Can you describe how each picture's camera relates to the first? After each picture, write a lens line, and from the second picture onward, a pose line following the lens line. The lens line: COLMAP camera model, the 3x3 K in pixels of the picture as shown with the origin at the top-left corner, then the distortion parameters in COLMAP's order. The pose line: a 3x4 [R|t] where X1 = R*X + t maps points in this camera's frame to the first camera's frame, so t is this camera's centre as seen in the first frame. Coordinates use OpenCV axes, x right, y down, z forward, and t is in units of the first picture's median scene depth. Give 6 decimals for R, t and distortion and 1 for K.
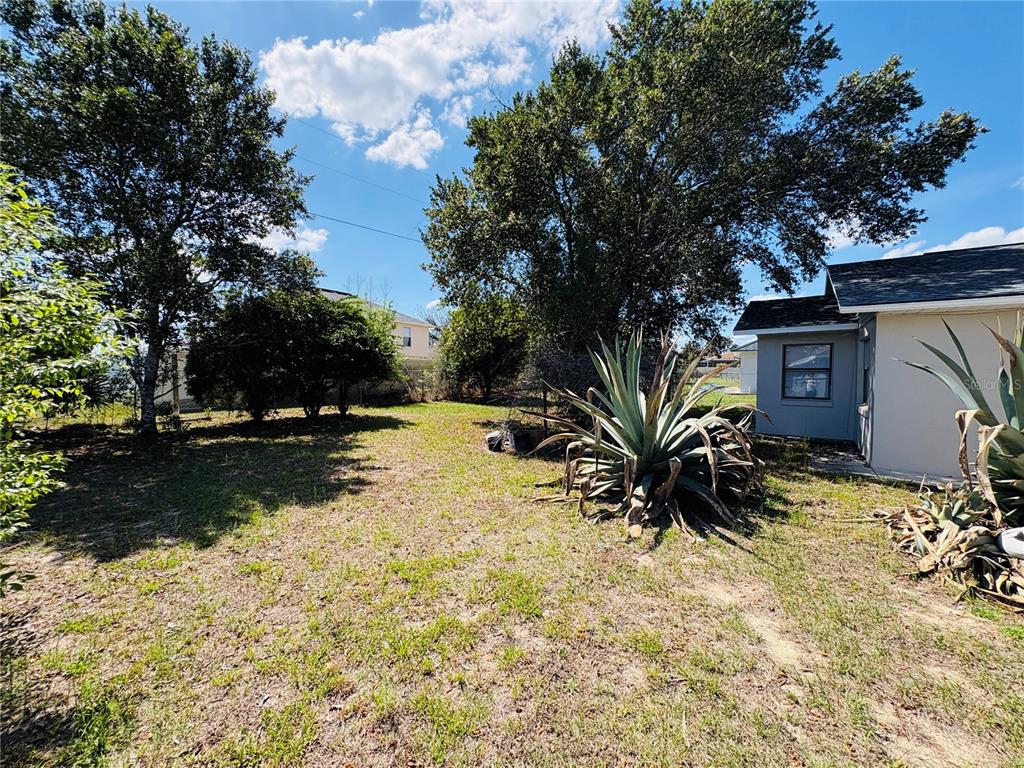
lens RADIAL K [[405.8, 0, 512.0], [0, 405.8, 384.0], [0, 0, 1]] dist [0.000127, -0.000109]
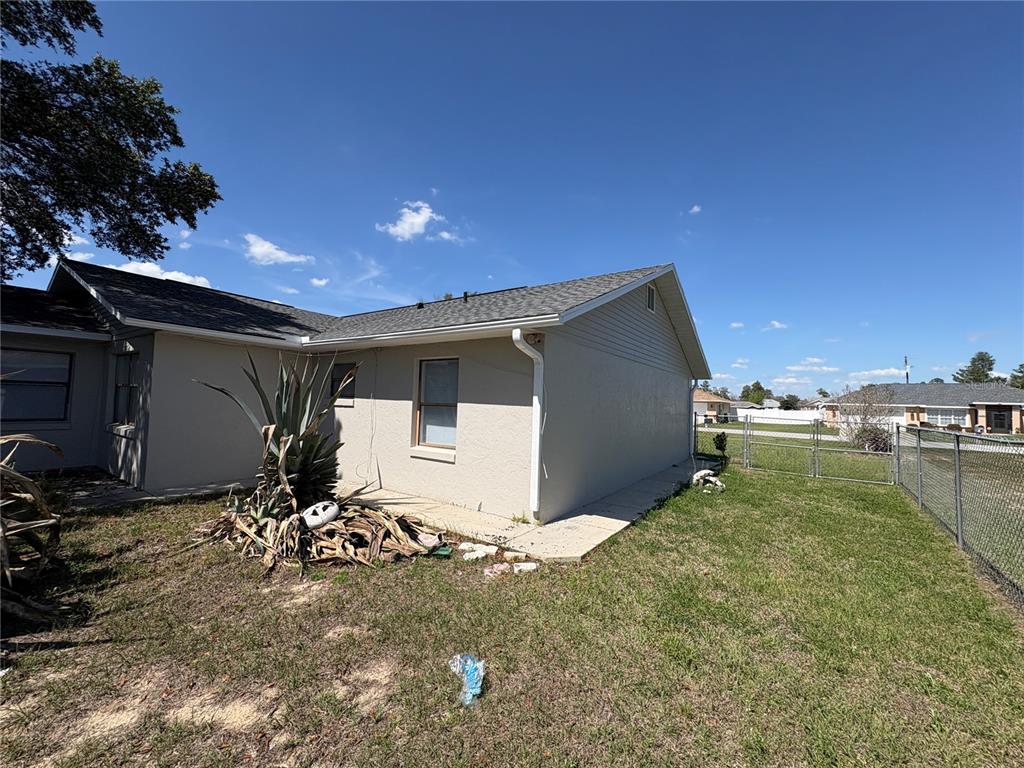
lens RADIAL K [[405.8, 0, 512.0], [0, 405.8, 384.0], [0, 0, 1]] dist [0.000127, -0.000109]
pose [[-0.019682, 0.037928, 0.999087, -0.153671], [-0.004934, 0.999264, -0.038032, -0.019770], [-0.999794, -0.005678, -0.019480, 0.257125]]
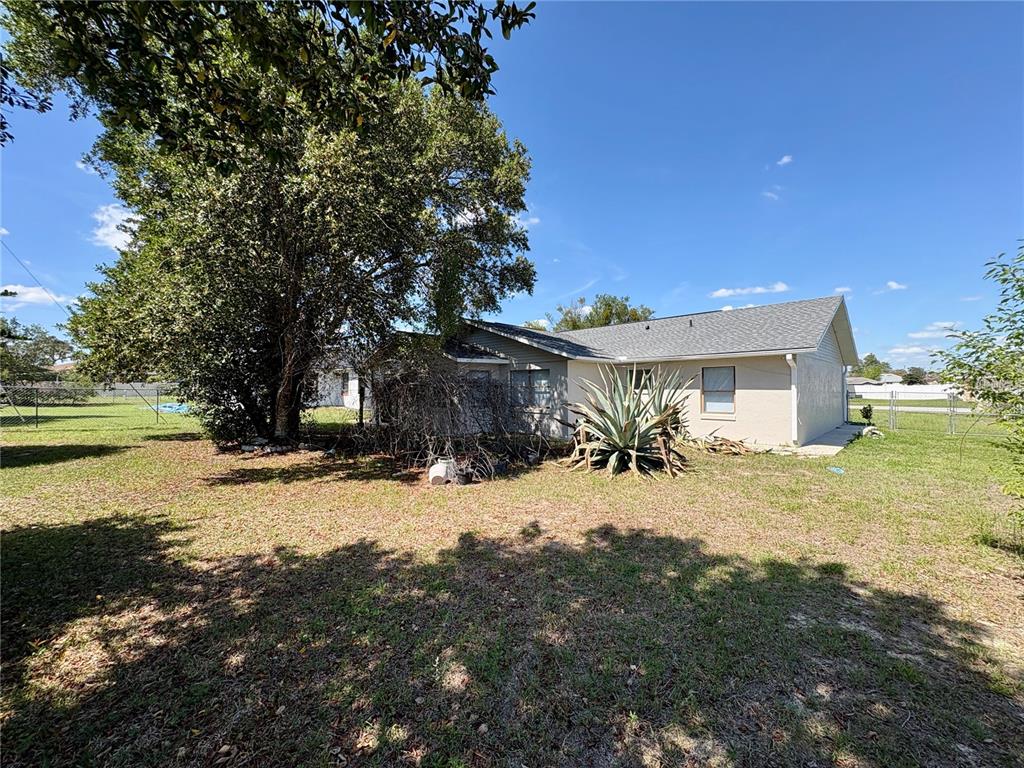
lens RADIAL K [[405.8, 0, 512.0], [0, 405.8, 384.0], [0, 0, 1]] dist [0.000127, -0.000109]
pose [[0.158807, 0.001041, 0.987309, -1.660279], [0.031845, 0.999474, -0.006176, -0.076145], [-0.986796, 0.032422, 0.158691, 1.459343]]
